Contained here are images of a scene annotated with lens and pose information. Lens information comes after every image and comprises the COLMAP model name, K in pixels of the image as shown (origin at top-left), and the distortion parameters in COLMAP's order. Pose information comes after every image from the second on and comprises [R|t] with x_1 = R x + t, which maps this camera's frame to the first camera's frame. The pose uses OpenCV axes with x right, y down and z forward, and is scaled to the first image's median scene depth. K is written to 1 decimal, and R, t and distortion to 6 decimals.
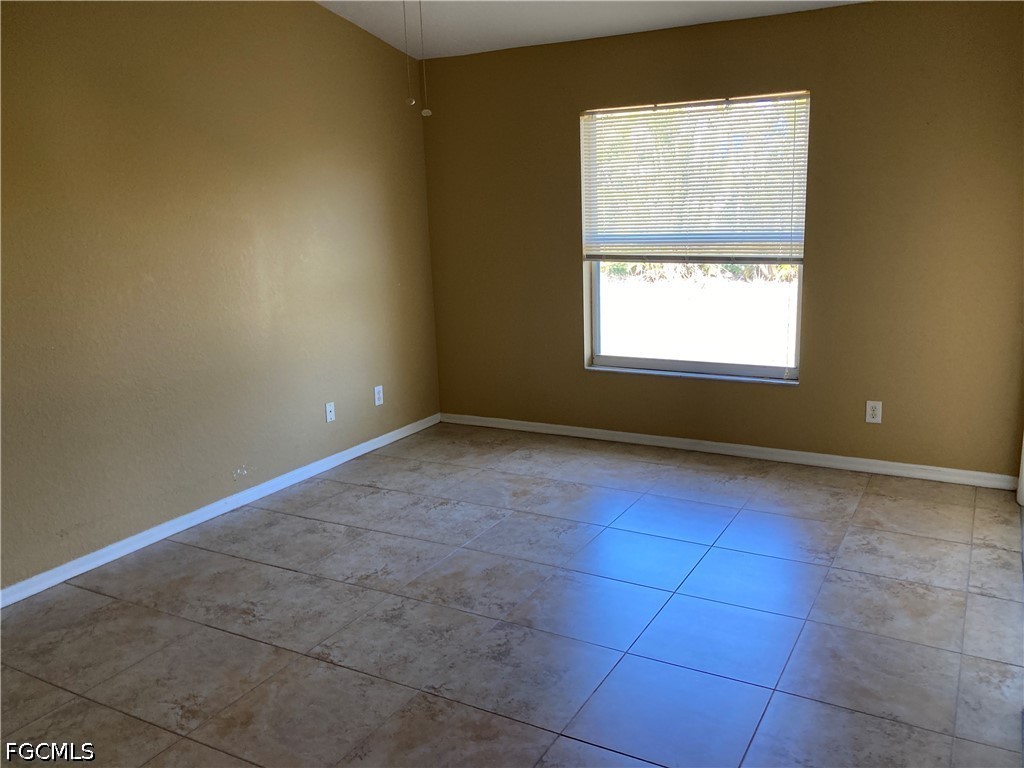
lens RADIAL K [[848.0, 0, 507.5], [0, 848.0, 383.8], [0, 0, 1]] dist [0.053261, -0.067294]
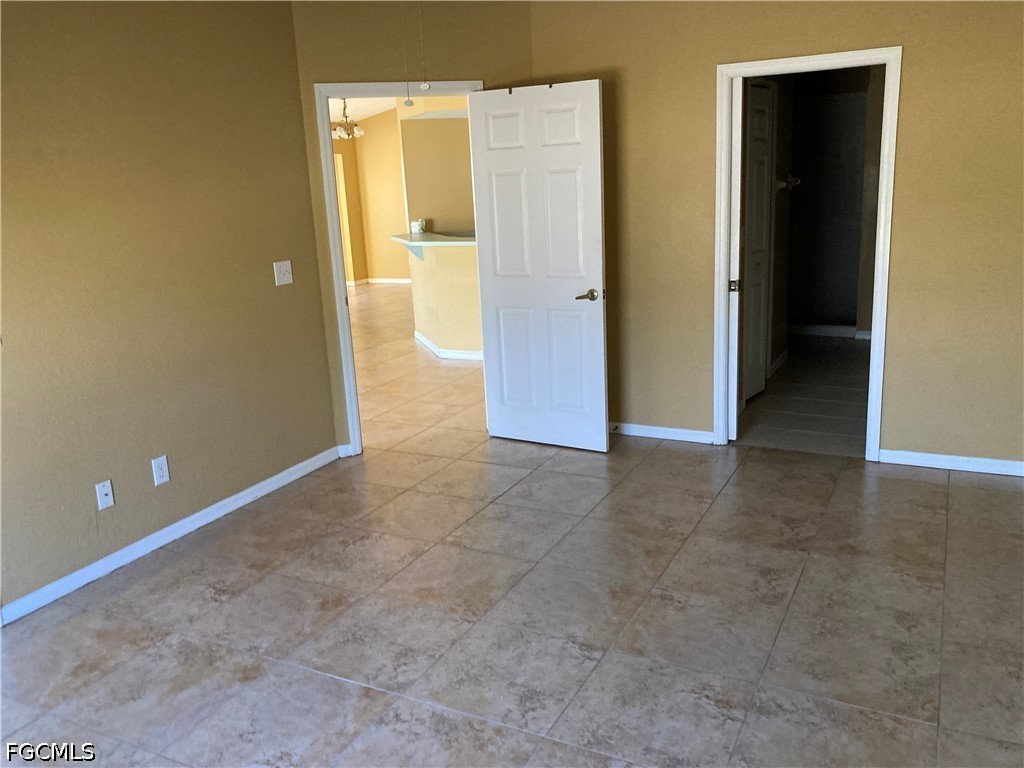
lens RADIAL K [[848.0, 0, 507.5], [0, 848.0, 383.8], [0, 0, 1]] dist [0.053261, -0.067294]
pose [[-0.995703, 0.090459, -0.019833, -0.129373], [0.072012, 0.890947, 0.448361, -0.382799], [0.058228, 0.445006, -0.893632, 1.672570]]
